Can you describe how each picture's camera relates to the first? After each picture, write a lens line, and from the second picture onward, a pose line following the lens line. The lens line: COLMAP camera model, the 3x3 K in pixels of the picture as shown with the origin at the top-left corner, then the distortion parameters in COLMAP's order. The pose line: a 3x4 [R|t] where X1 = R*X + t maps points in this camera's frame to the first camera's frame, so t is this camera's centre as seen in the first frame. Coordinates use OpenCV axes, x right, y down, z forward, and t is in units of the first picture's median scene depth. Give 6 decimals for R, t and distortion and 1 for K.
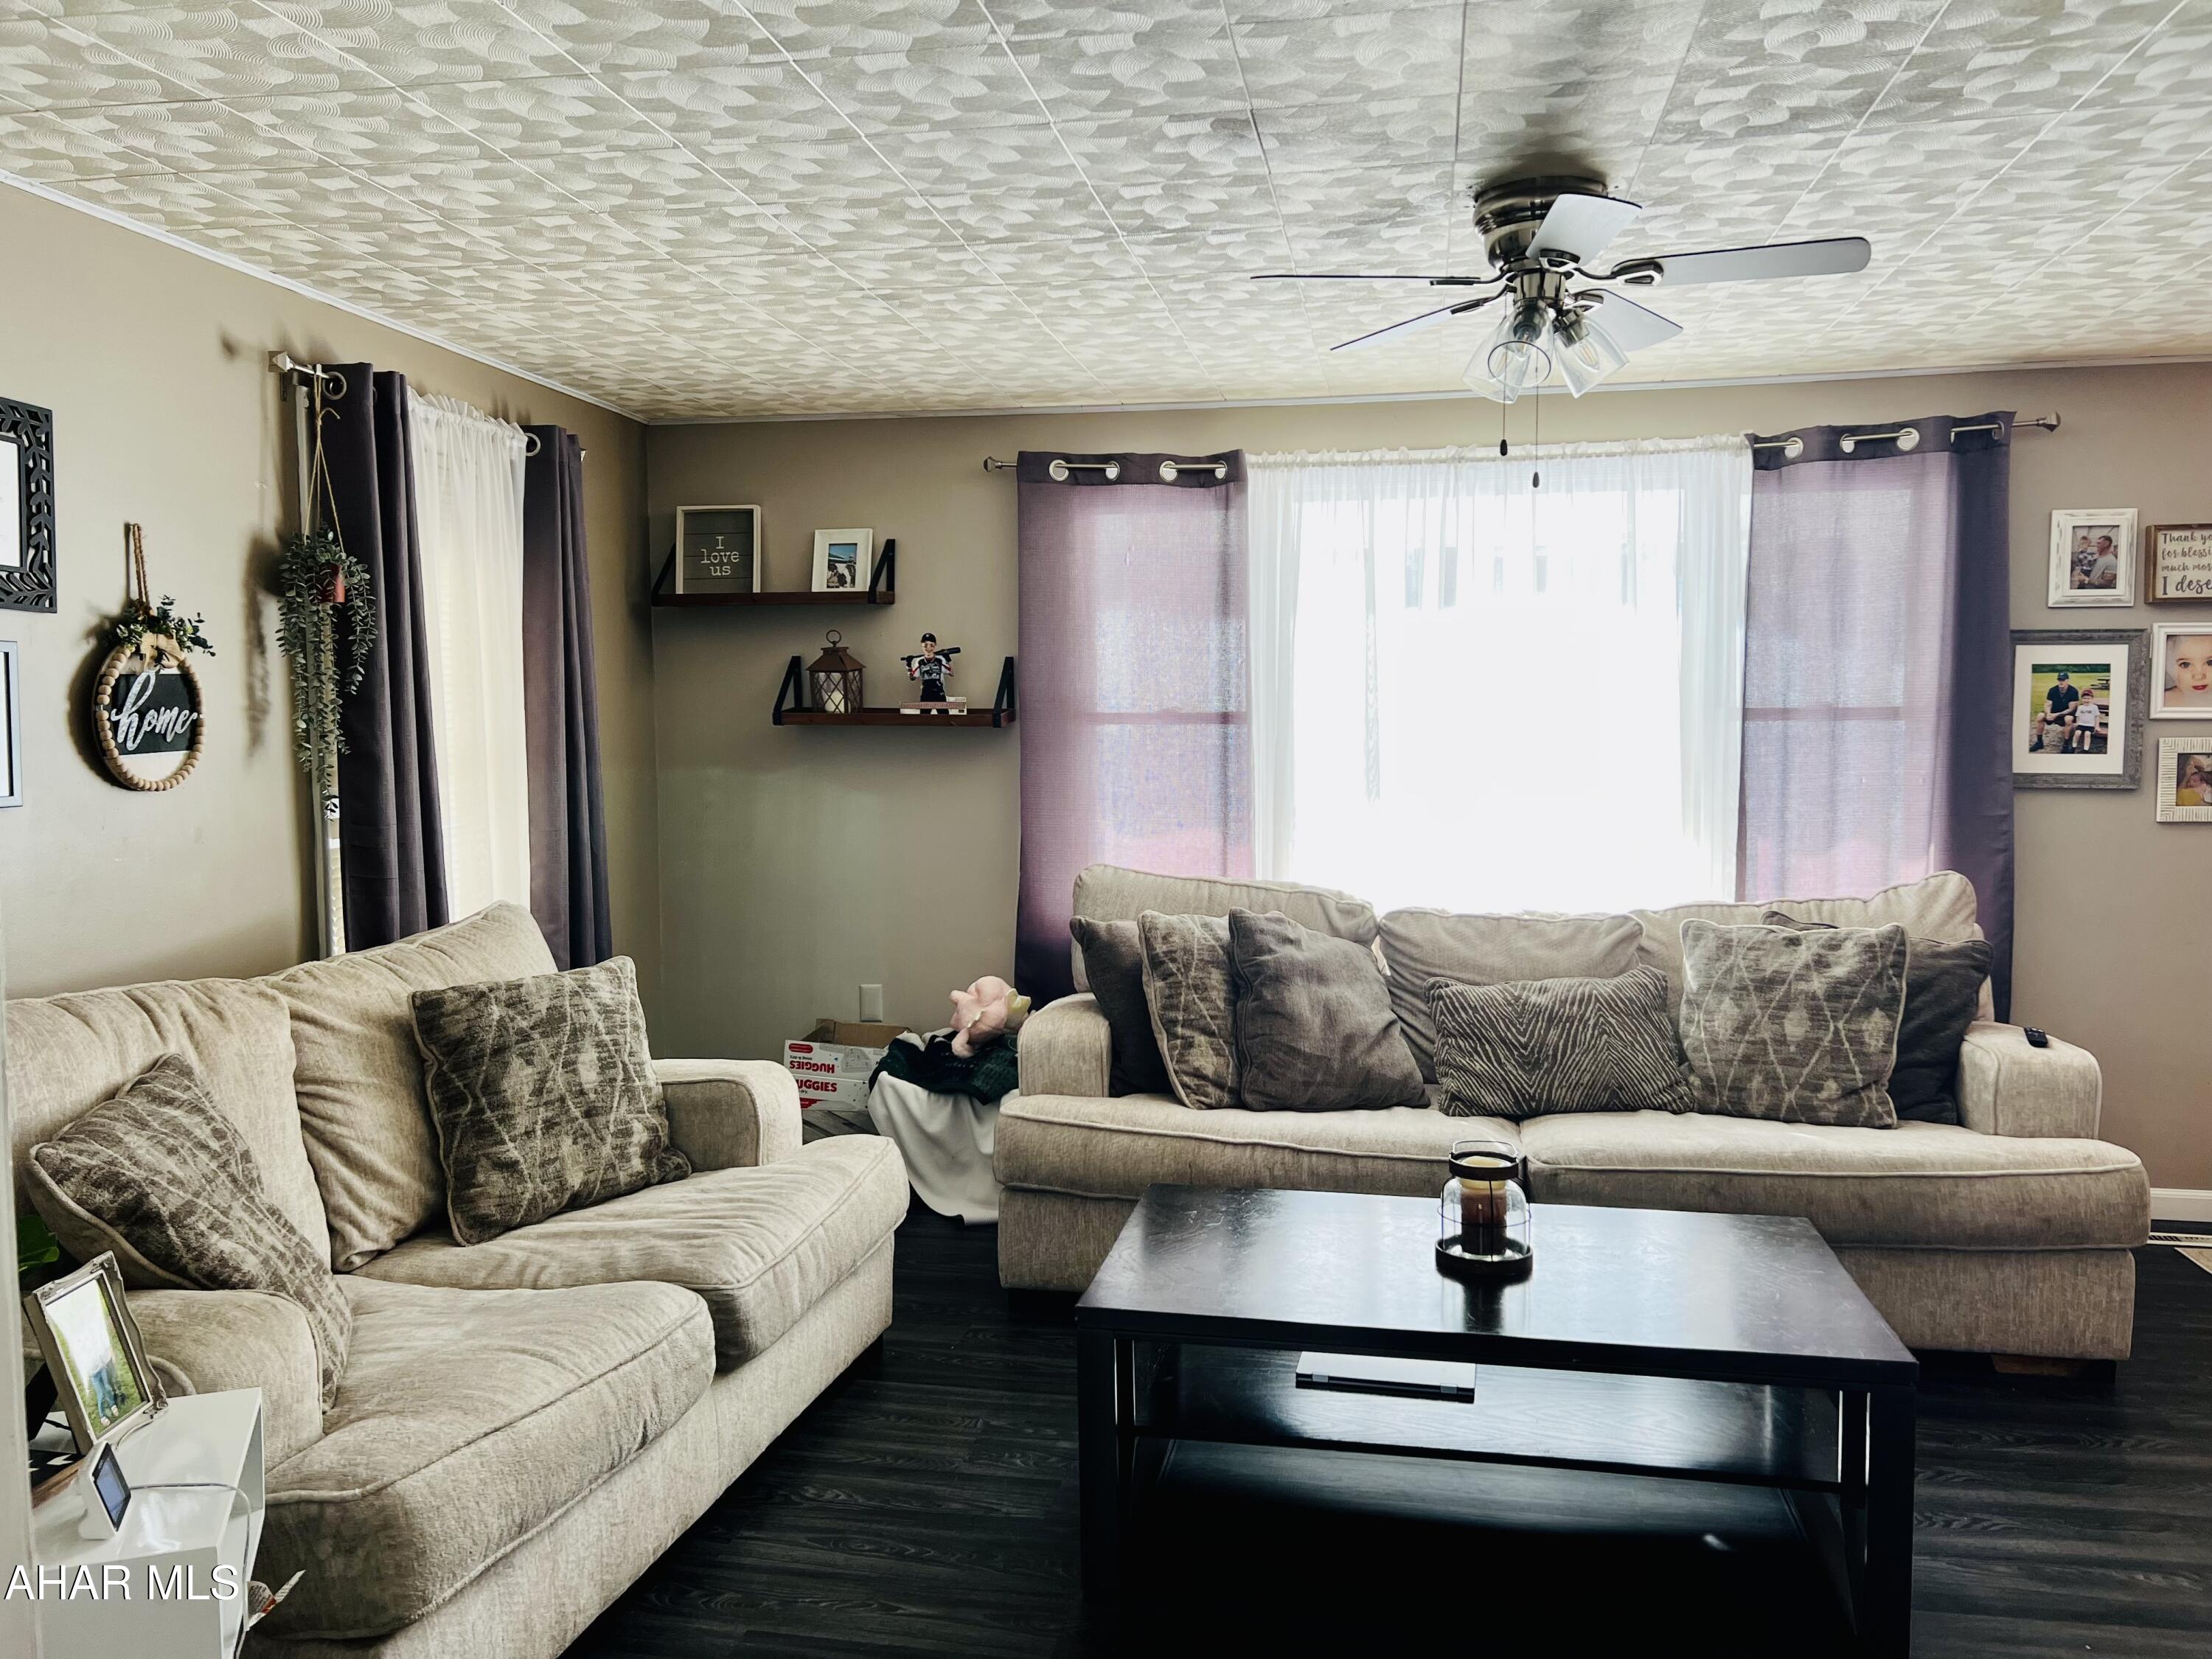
lens RADIAL K [[1671.0, 0, 1114.2], [0, 1671.0, 828.5], [0, 0, 1]] dist [0.066014, -0.074015]
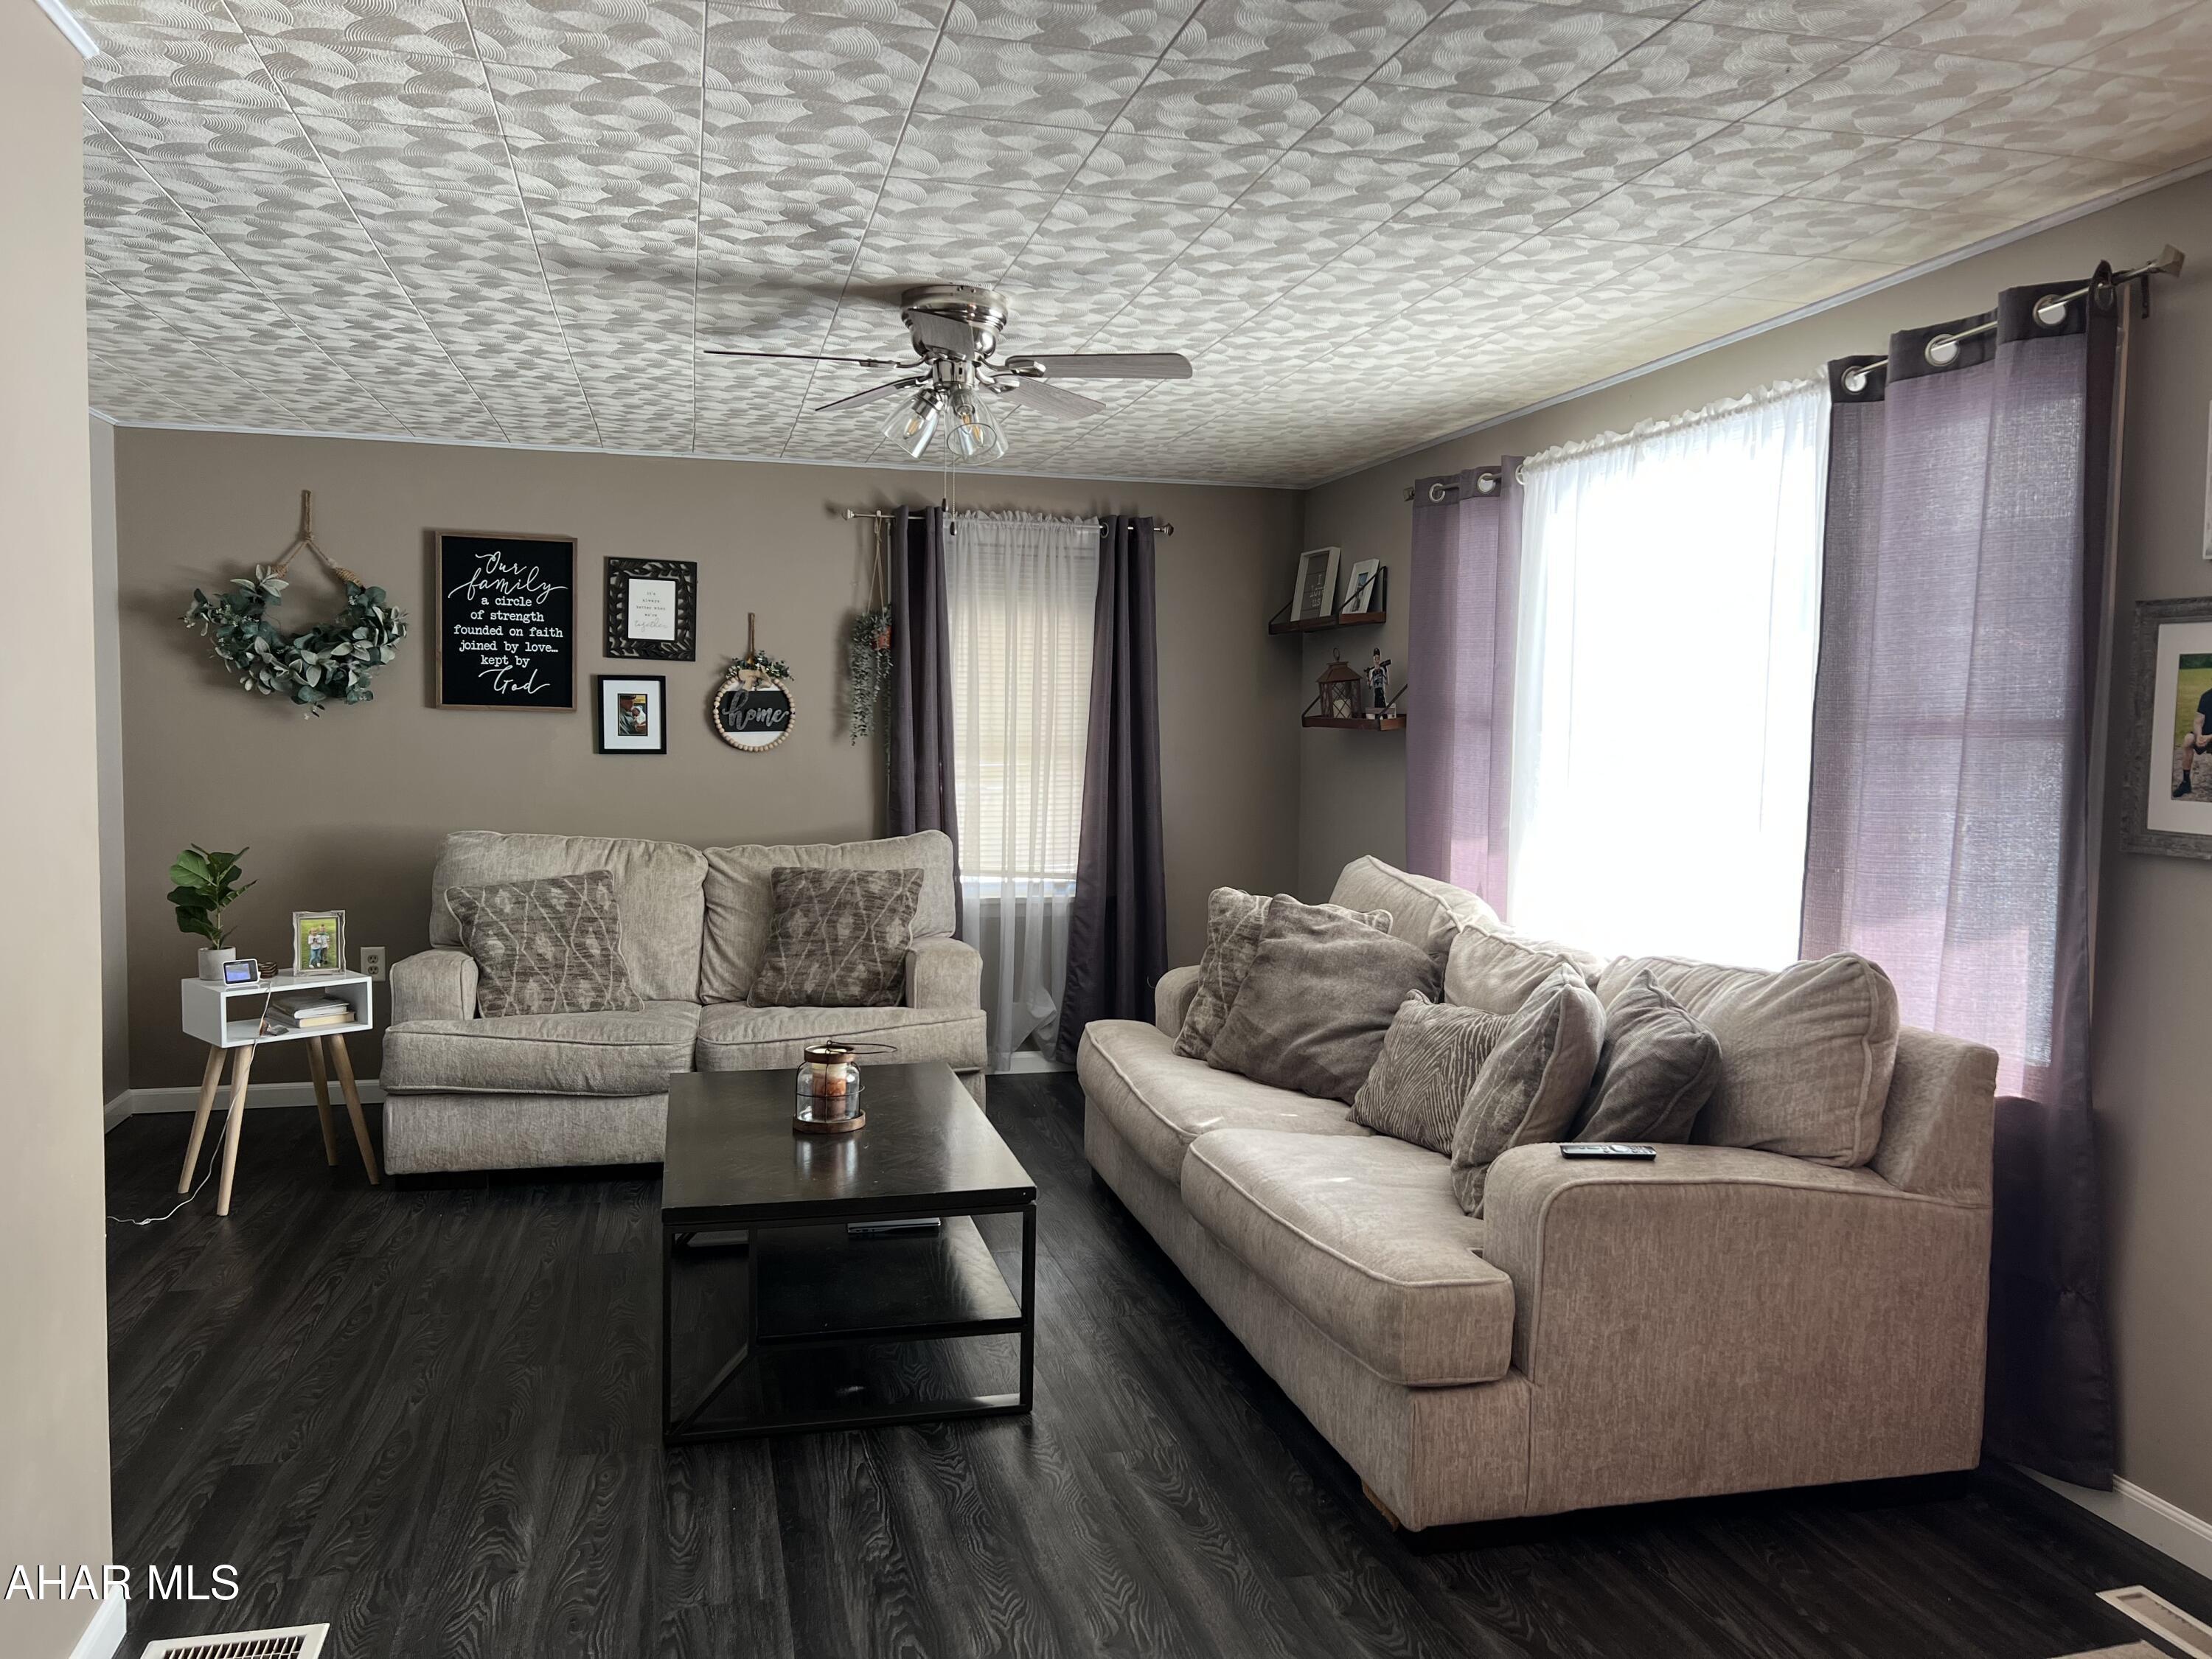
lens RADIAL K [[1671.0, 0, 1113.9], [0, 1671.0, 832.0], [0, 0, 1]] dist [0.066014, -0.074015]
pose [[0.423914, 0.071645, -0.902864, 1.211307], [-0.073510, 0.996299, 0.044545, -0.041165], [0.902714, 0.047486, 0.427612, 0.504186]]
